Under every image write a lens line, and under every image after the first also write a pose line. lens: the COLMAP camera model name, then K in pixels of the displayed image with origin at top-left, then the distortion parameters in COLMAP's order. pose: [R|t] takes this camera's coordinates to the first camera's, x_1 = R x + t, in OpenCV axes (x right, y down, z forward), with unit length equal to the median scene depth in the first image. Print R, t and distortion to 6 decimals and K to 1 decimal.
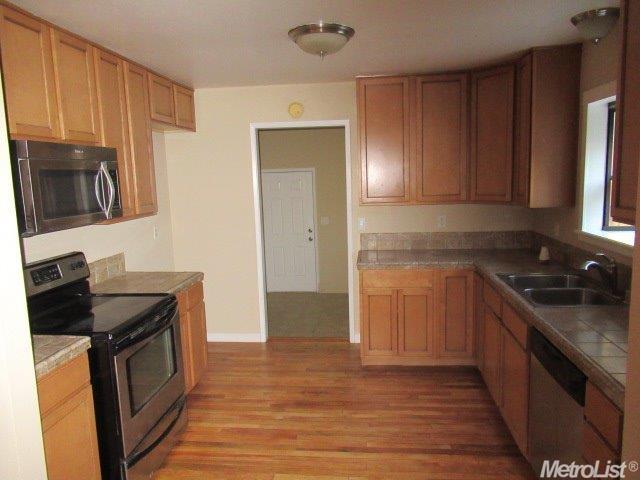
lens RADIAL K [[475.3, 0, 320.3], [0, 475.3, 240.2], [0, 0, 1]] dist [-0.003895, -0.000097]
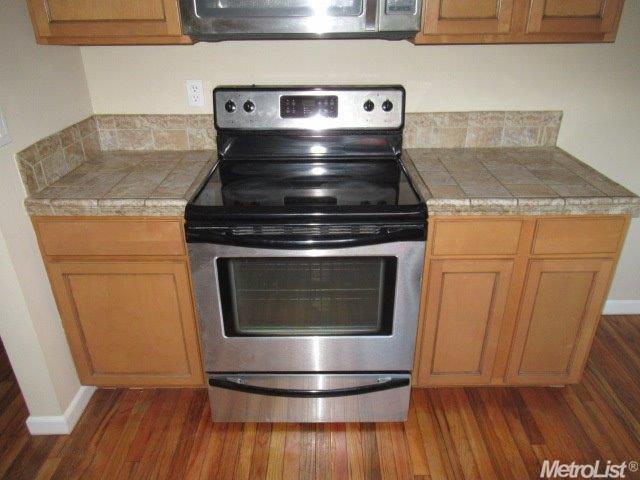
lens RADIAL K [[475.3, 0, 320.2], [0, 475.3, 240.2], [0, 0, 1]] dist [-0.003895, -0.000097]
pose [[0.113100, 0.466702, -0.877153, 0.122410], [-0.134860, 0.881859, 0.451816, -0.061745], [0.984389, 0.067193, 0.162677, 0.752075]]
